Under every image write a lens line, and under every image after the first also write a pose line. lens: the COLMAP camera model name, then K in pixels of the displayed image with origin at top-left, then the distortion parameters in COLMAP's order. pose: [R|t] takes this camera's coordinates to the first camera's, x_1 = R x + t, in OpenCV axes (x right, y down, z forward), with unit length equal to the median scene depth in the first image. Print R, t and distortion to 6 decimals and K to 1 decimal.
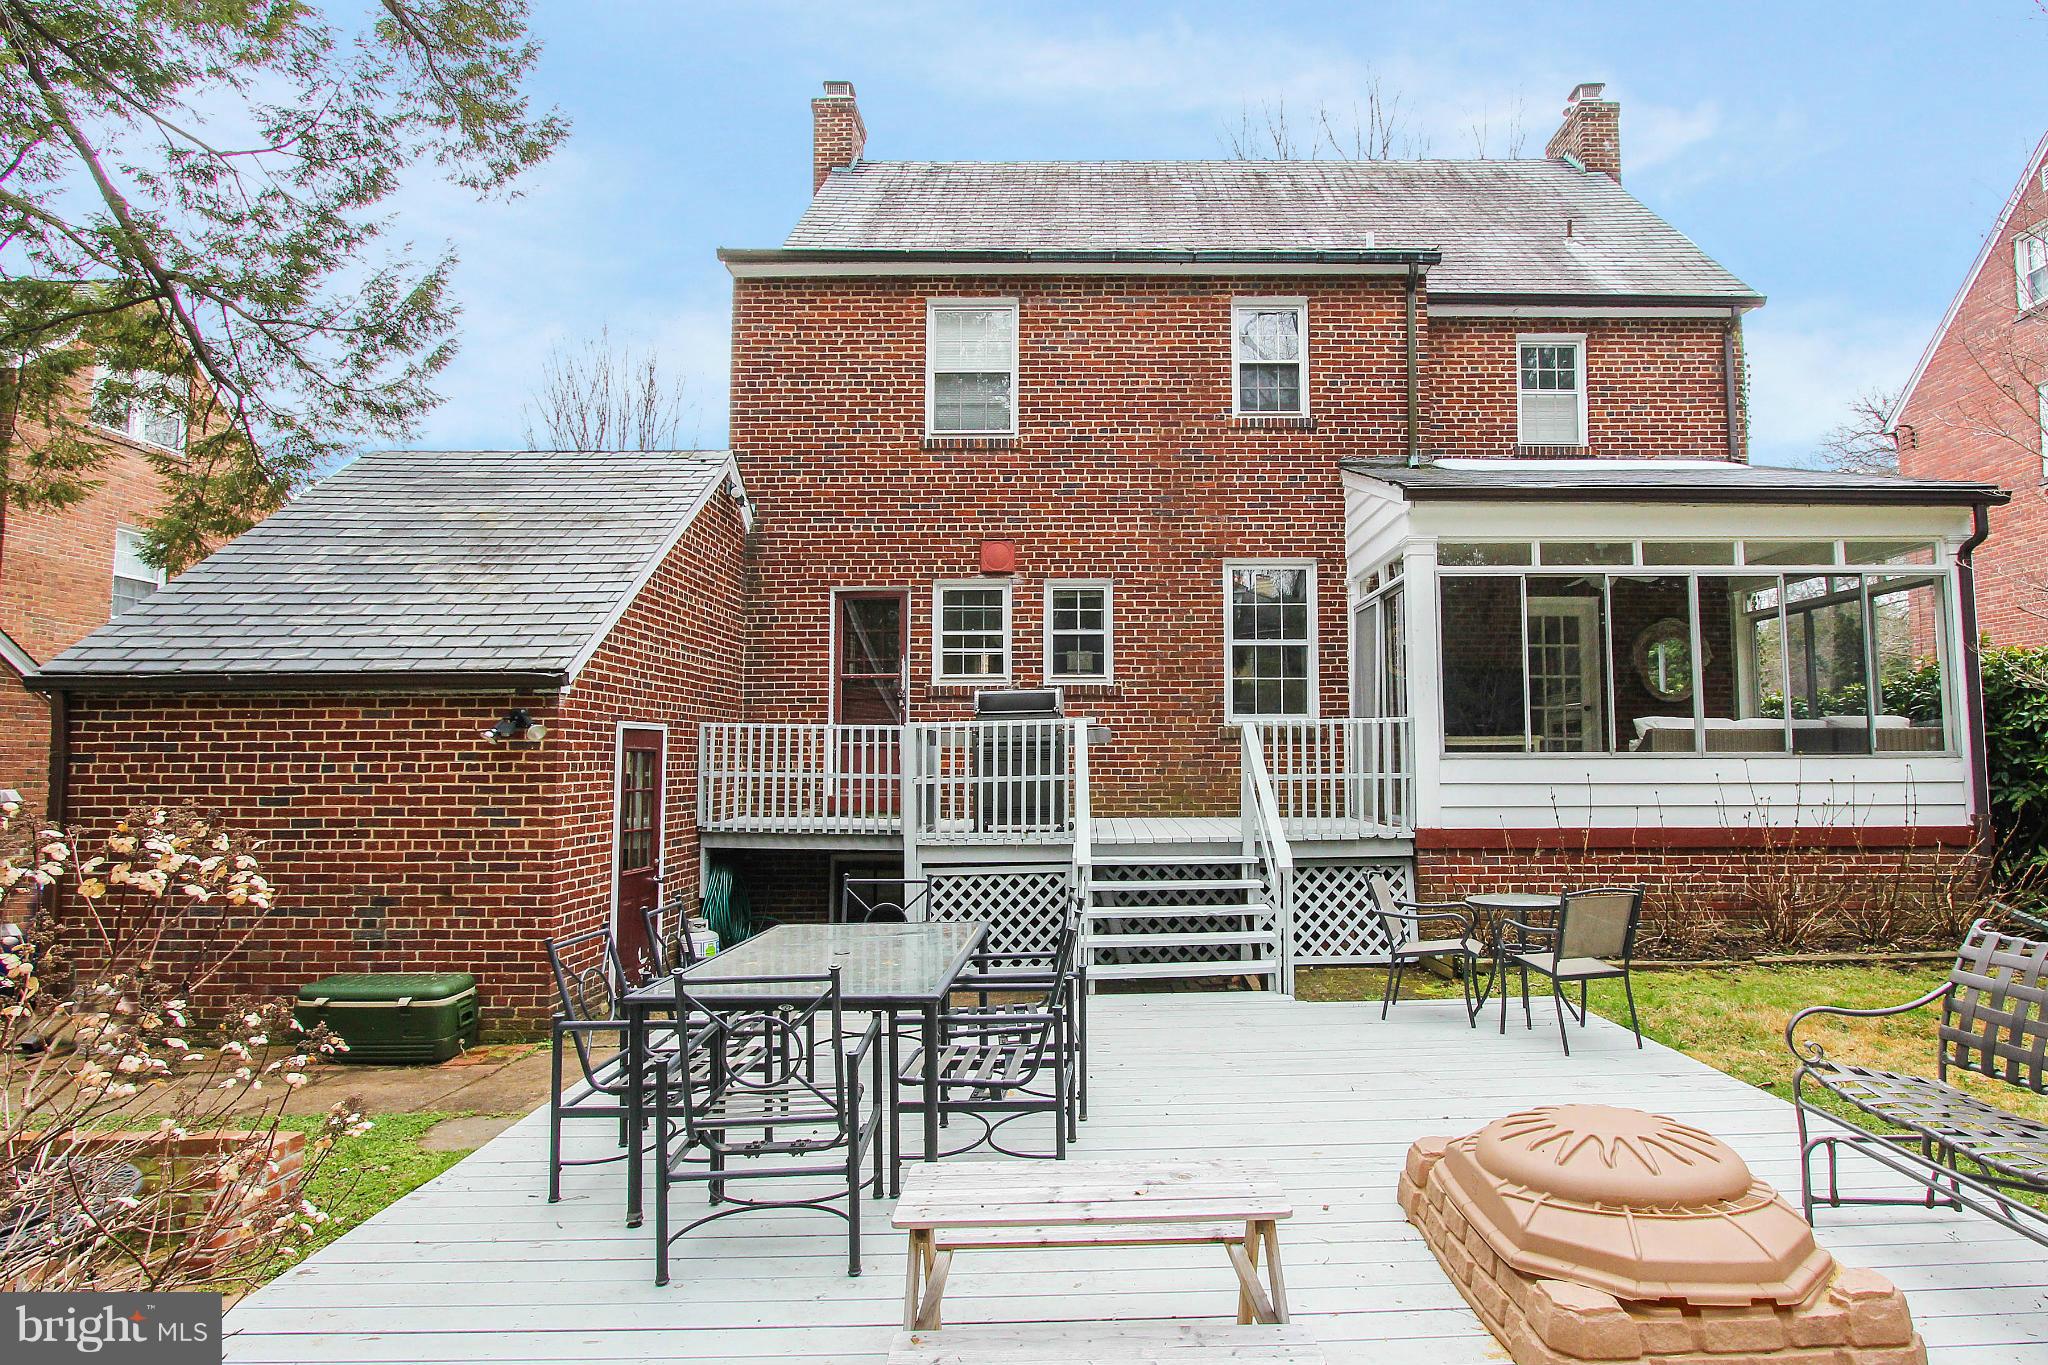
lens RADIAL K [[1033.5, 0, 1112.1], [0, 1033.5, 697.7], [0, 0, 1]] dist [-0.004827, -0.000654]
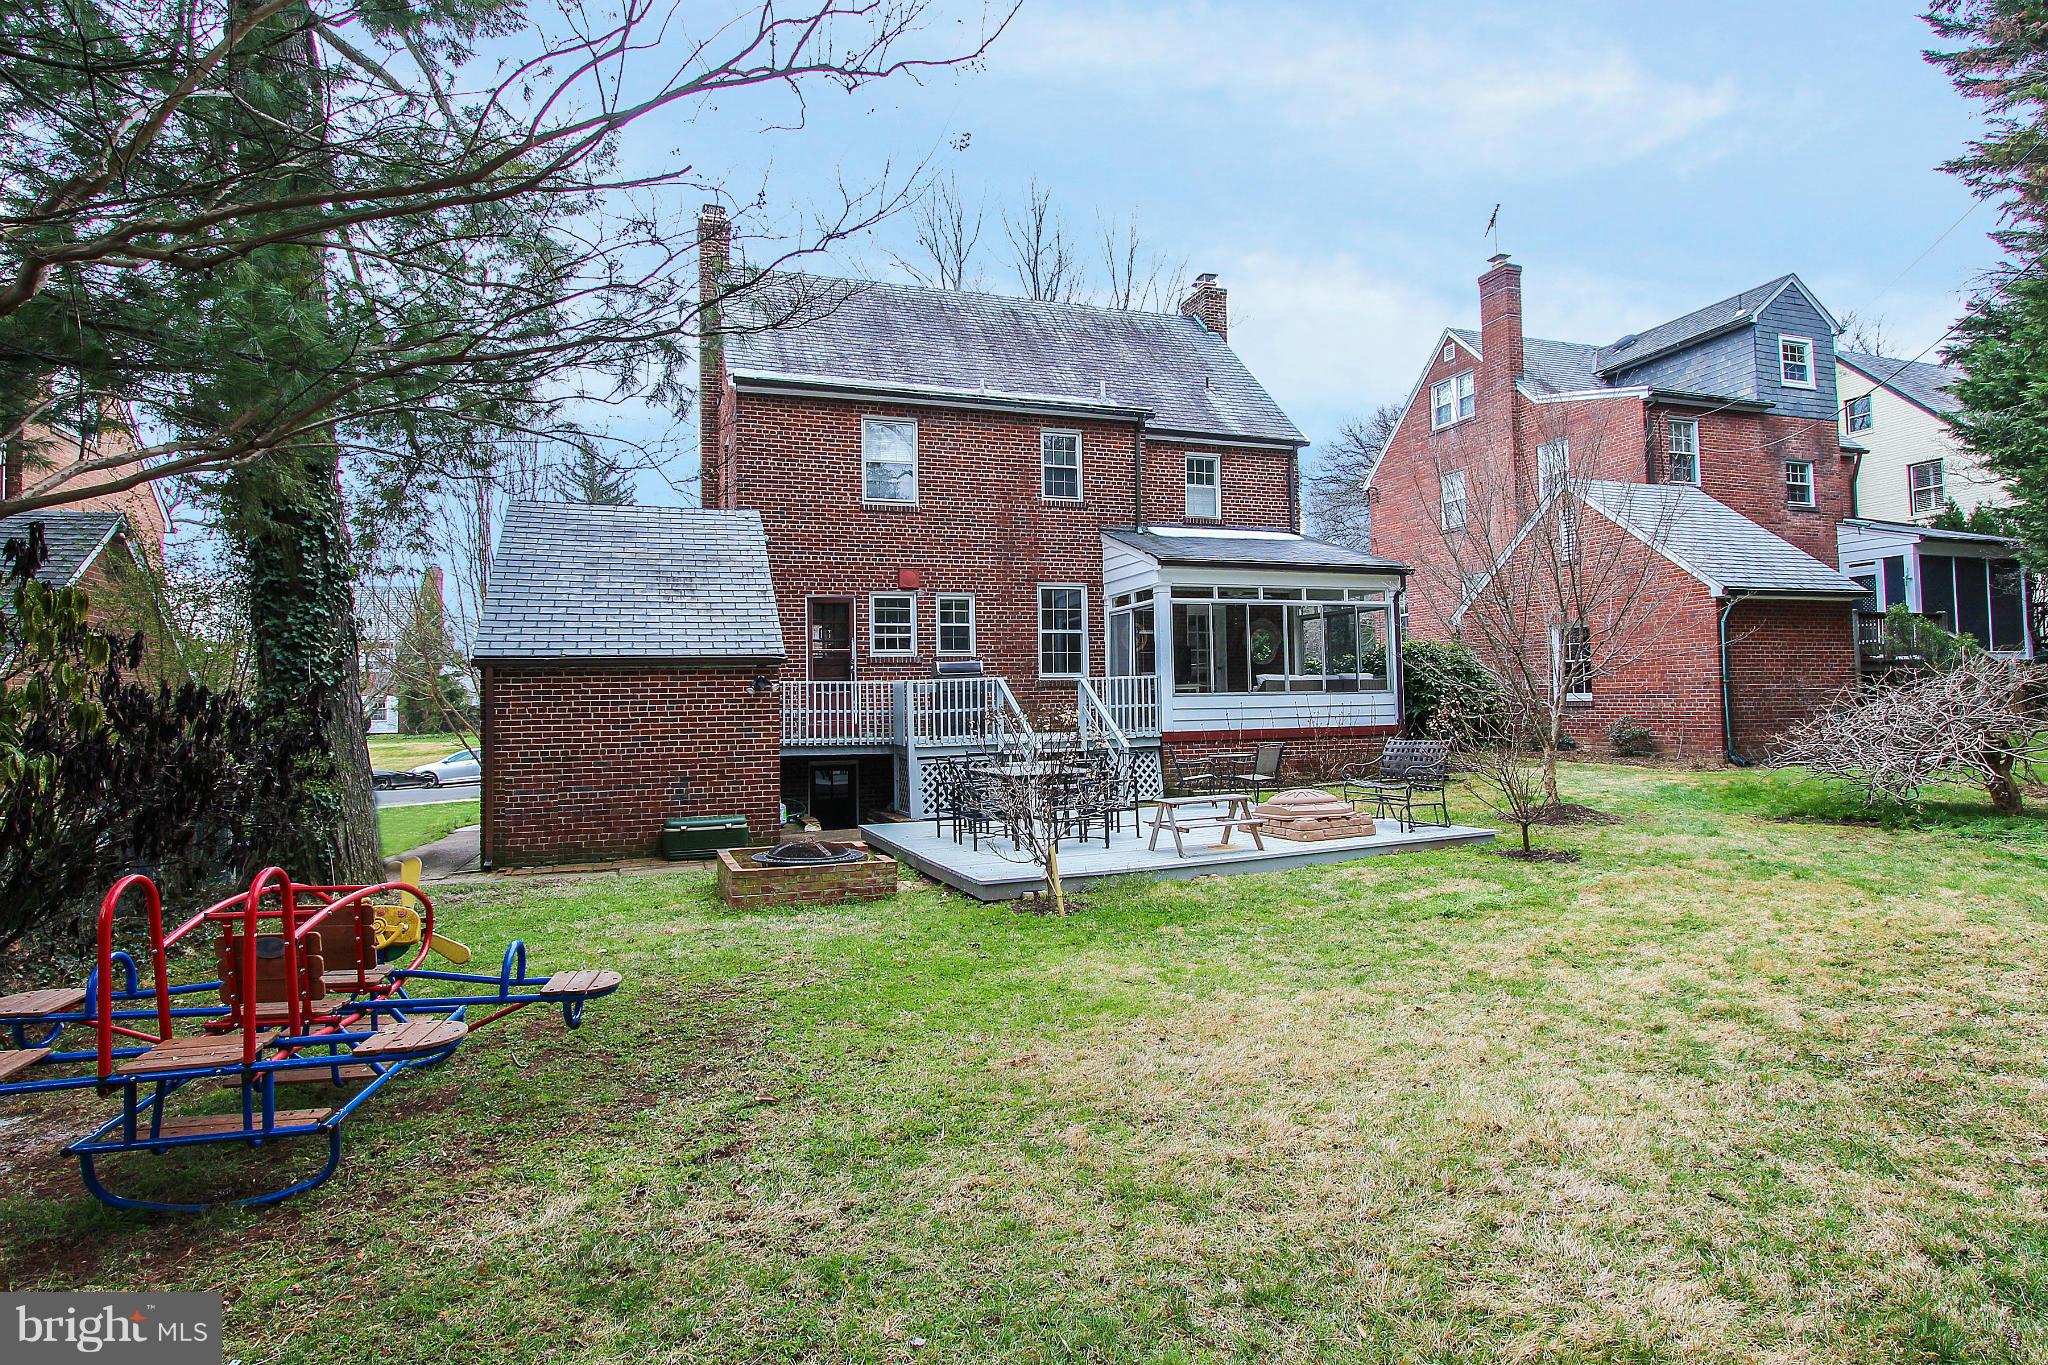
lens RADIAL K [[971.7, 0, 1024.0], [0, 971.7, 682.5], [0, 0, 1]] dist [-0.013291, -0.000011]
pose [[0.951375, -0.007832, 0.307937, -0.413734], [-0.002599, 0.999437, 0.033450, -0.022918], [-0.308025, -0.032624, 0.950819, -0.533812]]
